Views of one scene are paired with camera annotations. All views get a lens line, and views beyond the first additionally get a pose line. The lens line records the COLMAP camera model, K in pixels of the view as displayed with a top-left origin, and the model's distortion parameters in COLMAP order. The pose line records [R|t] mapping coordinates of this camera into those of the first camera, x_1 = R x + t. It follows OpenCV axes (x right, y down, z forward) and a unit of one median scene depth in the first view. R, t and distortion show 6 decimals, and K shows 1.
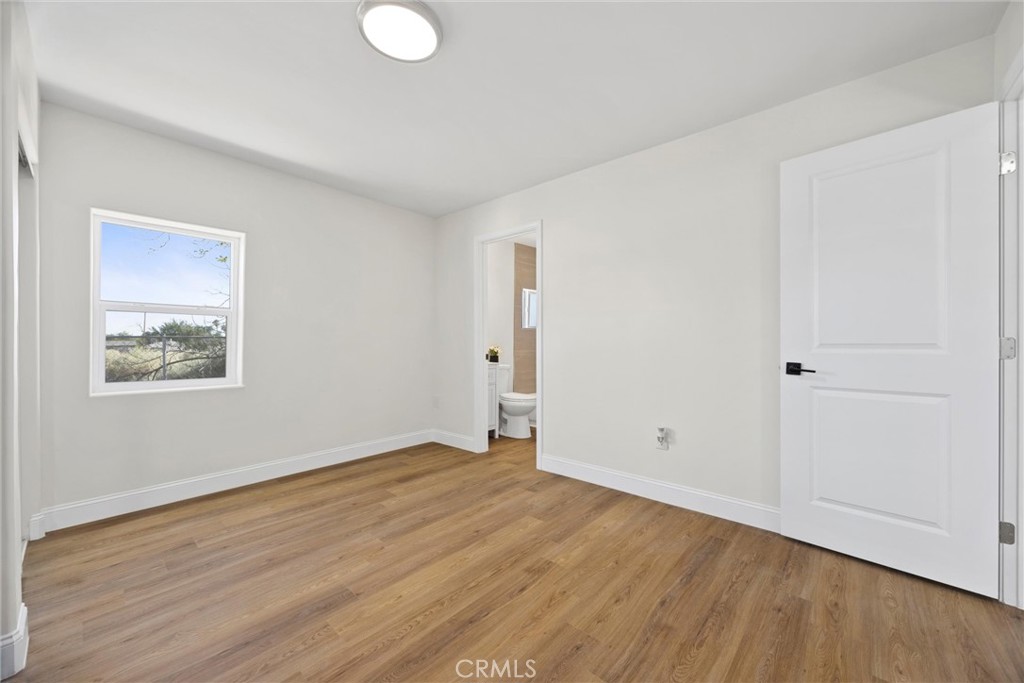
lens RADIAL K [[391.9, 0, 510.8], [0, 391.9, 339.0], [0, 0, 1]] dist [0.000725, -0.000139]
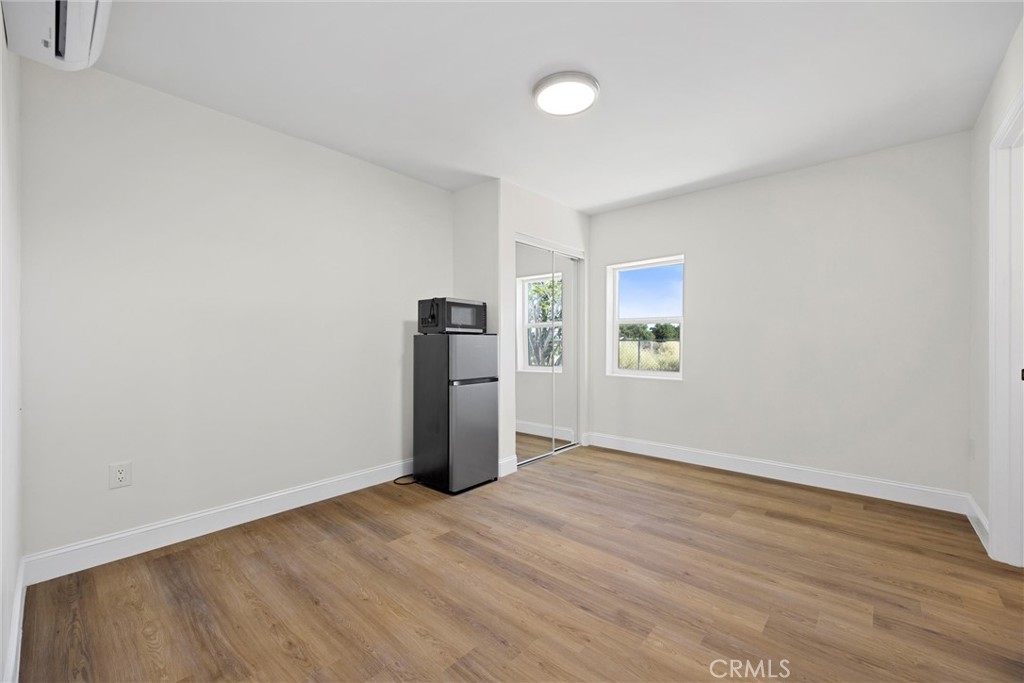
lens RADIAL K [[391.9, 0, 511.6], [0, 391.9, 346.5], [0, 0, 1]] dist [0.000725, -0.000139]
pose [[0.018974, 0.007603, -0.999791, 0.680191], [0.008955, 0.999930, 0.007774, -0.001341], [0.999780, -0.009100, 0.018905, 0.570264]]
